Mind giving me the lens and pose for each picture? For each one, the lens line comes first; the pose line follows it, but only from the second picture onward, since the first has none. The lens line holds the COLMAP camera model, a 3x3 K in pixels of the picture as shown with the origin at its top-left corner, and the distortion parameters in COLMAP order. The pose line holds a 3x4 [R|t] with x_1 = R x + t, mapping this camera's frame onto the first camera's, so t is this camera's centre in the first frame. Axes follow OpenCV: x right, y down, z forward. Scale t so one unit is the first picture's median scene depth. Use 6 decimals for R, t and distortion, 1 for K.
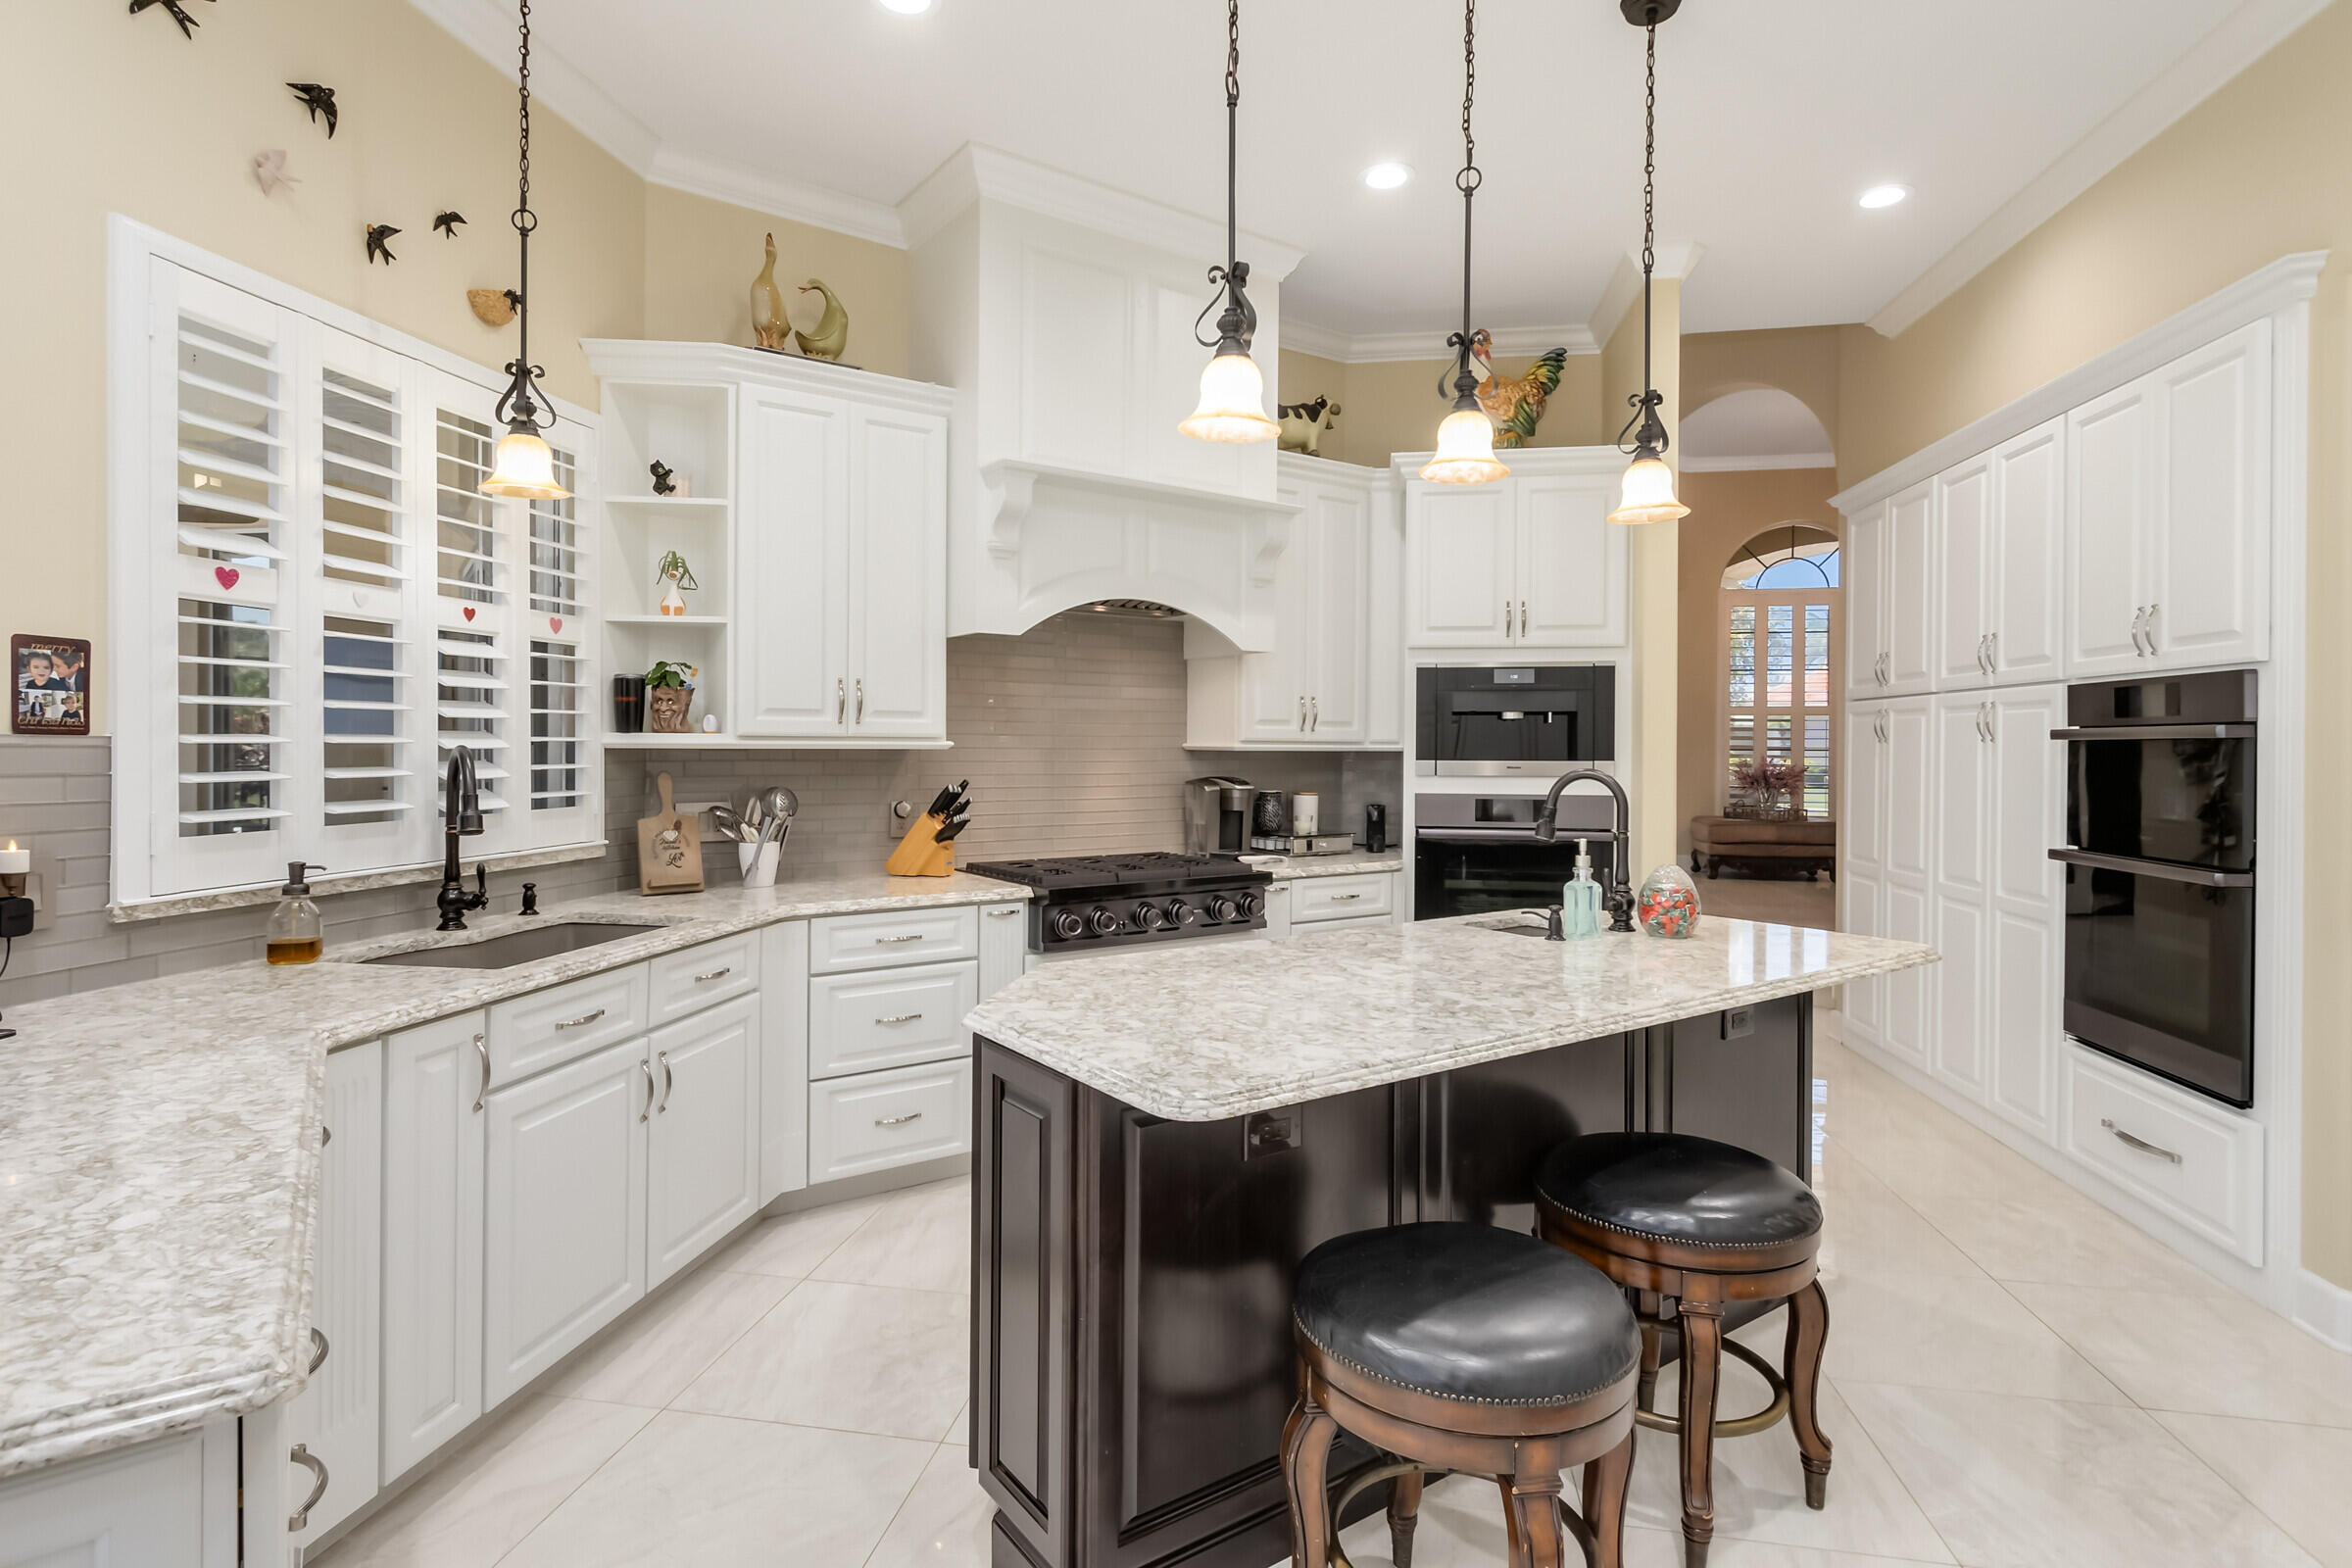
lens RADIAL K [[1165.5, 0, 1153.9], [0, 1165.5, 744.4], [0, 0, 1]] dist [-0.000412, -0.001516]
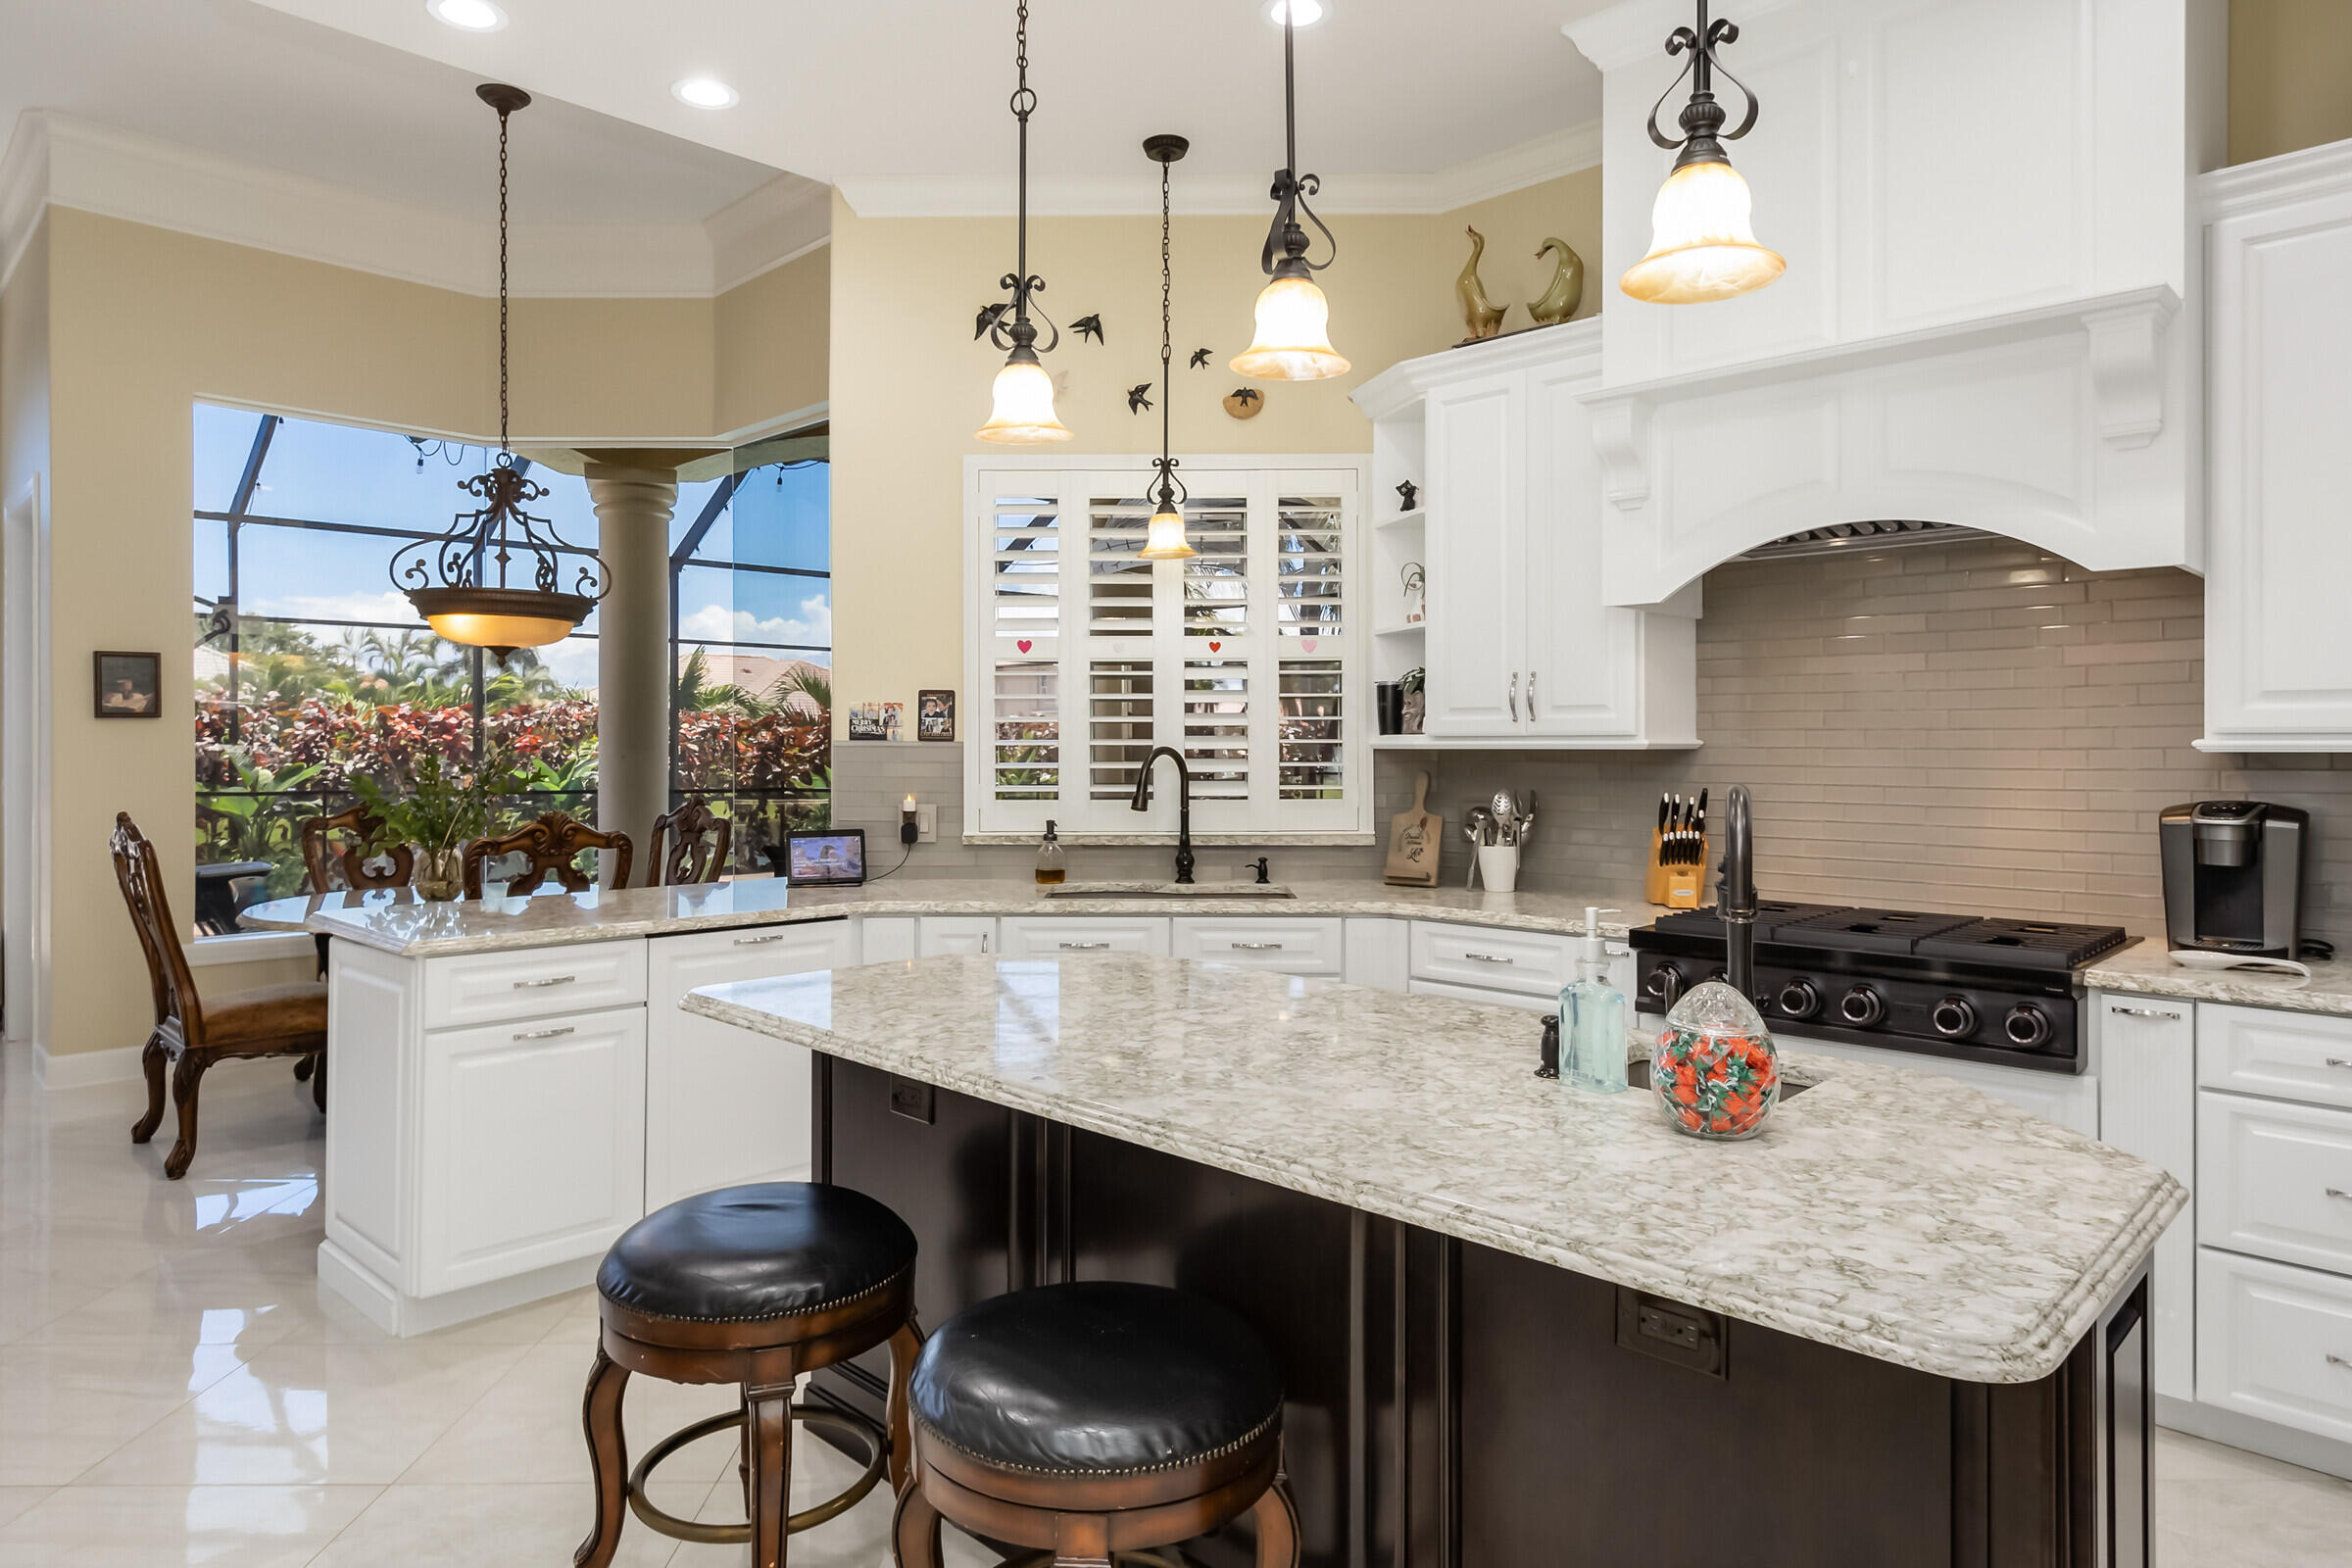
lens RADIAL K [[1372.9, 0, 1175.8], [0, 1372.9, 747.6], [0, 0, 1]] dist [0.005210, 0.001907]
pose [[0.196185, -0.004482, -0.980557, 0.764085], [0.001624, 0.999990, -0.004246, 0.006957], [0.980565, -0.000760, 0.196191, 0.536860]]
